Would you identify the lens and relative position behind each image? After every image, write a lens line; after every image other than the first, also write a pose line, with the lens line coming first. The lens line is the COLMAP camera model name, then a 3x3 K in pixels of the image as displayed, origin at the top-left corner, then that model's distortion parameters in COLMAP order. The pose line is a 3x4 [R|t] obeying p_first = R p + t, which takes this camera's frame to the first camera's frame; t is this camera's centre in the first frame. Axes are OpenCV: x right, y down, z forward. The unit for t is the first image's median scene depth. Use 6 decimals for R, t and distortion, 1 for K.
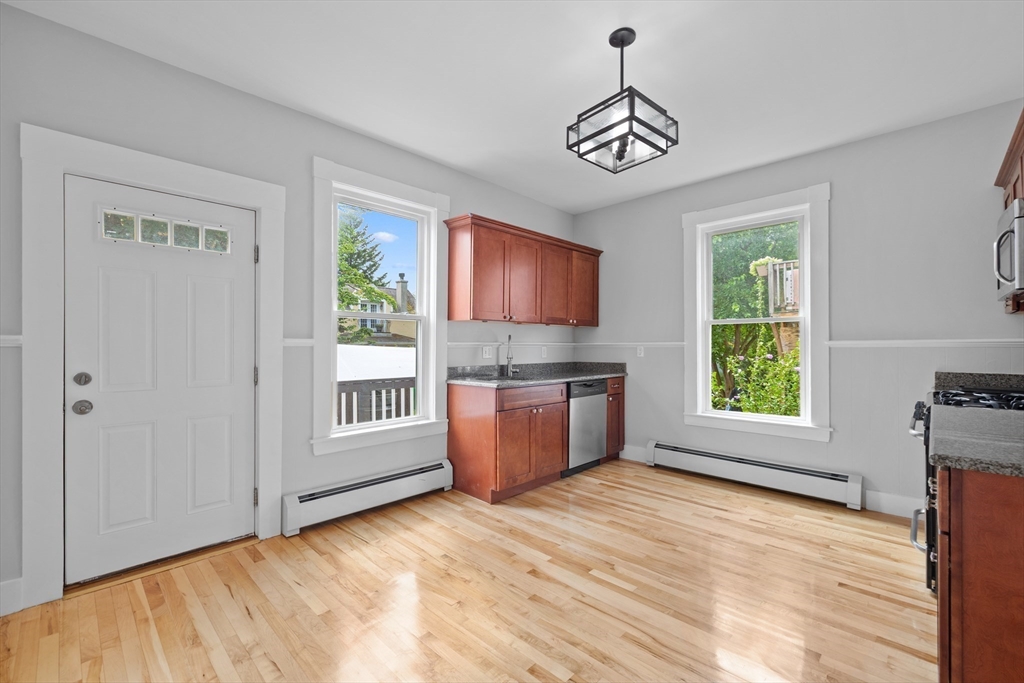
lens RADIAL K [[432.0, 0, 509.2], [0, 432.0, 345.0], [0, 0, 1]] dist [0.000997, 0.000030]
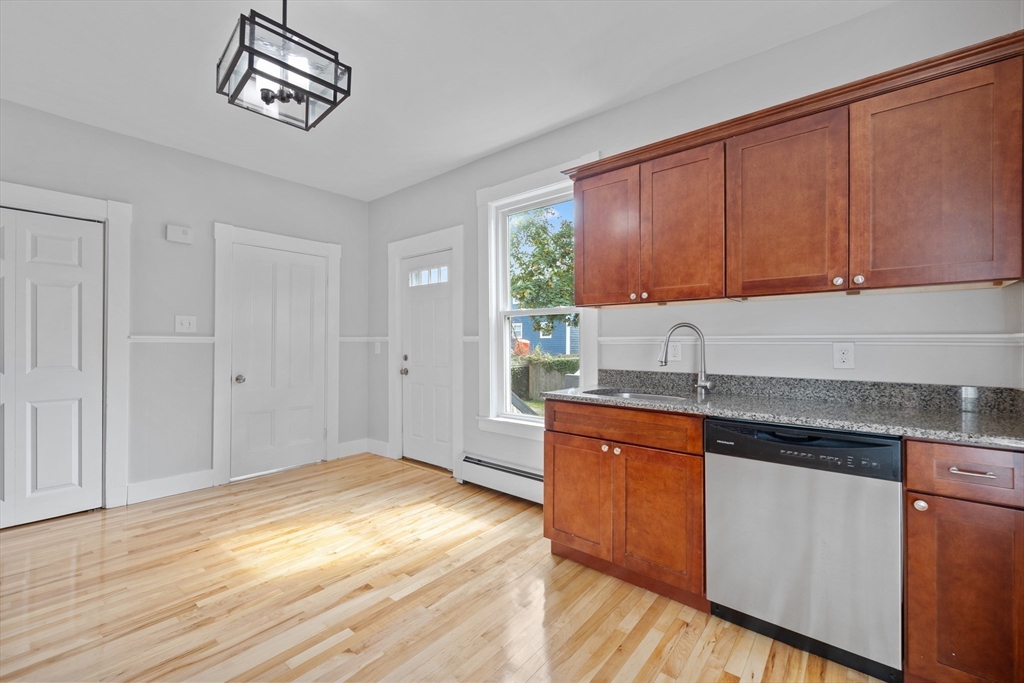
lens RADIAL K [[430.0, 0, 508.5], [0, 430.0, 342.8], [0, 0, 1]] dist [0.000056, -0.000037]
pose [[0.069762, 0.000025, -0.997564, 0.640178], [-0.001460, 0.999999, -0.000077, 0.004285], [0.997563, 0.001462, 0.069762, 0.802908]]
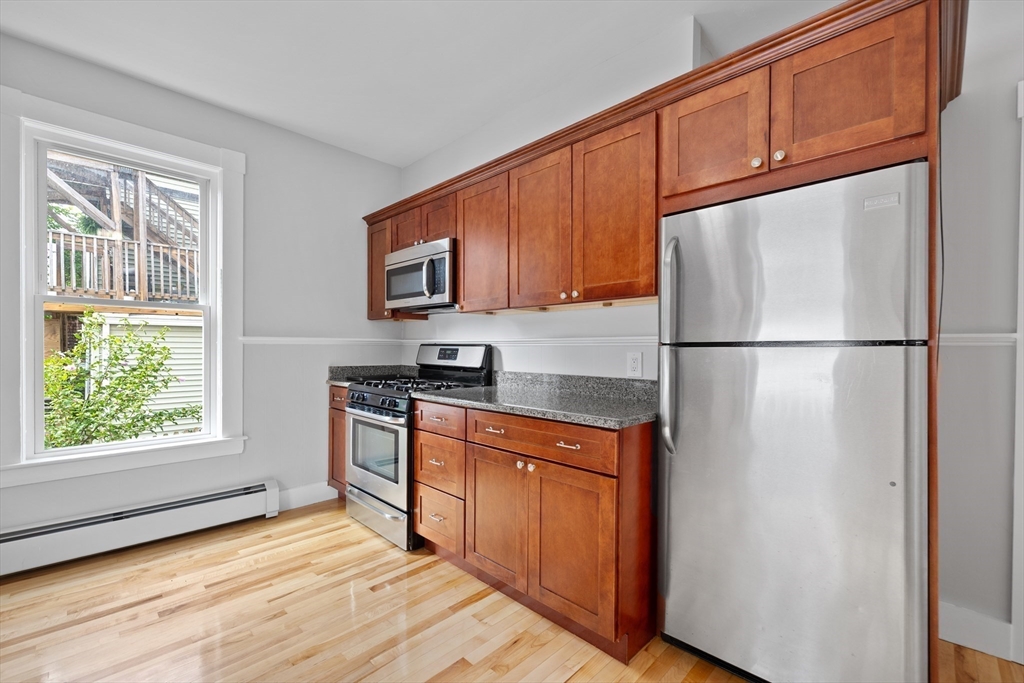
lens RADIAL K [[434.7, 0, 506.3], [0, 434.7, 350.7], [0, 0, 1]] dist [-0.000013, -0.000080]
pose [[0.012409, -0.003230, 0.999918, -0.120131], [-0.008292, 0.999960, 0.003333, 0.010427], [-0.999889, -0.008332, 0.012381, 0.426768]]
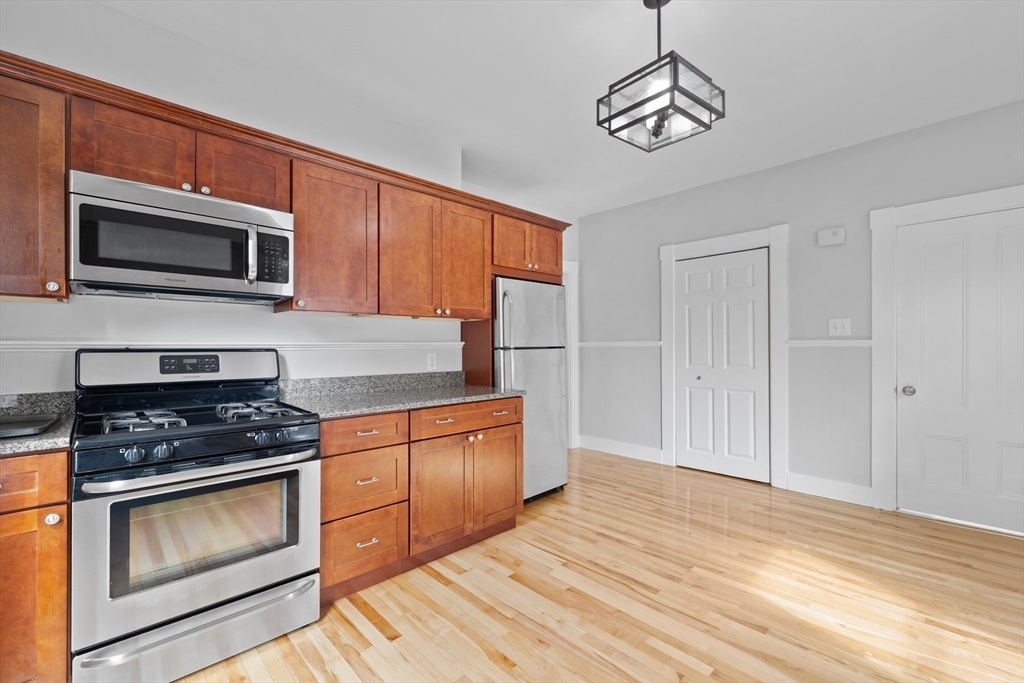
lens RADIAL K [[432.8, 0, 505.9], [0, 432.8, 347.8], [0, 0, 1]] dist [0.000353, -0.000043]
pose [[-0.999285, 0.005903, 0.037336, 0.319844], [0.006048, 0.999975, 0.003772, -0.000440], [-0.037312, 0.003995, -0.999296, 1.114253]]
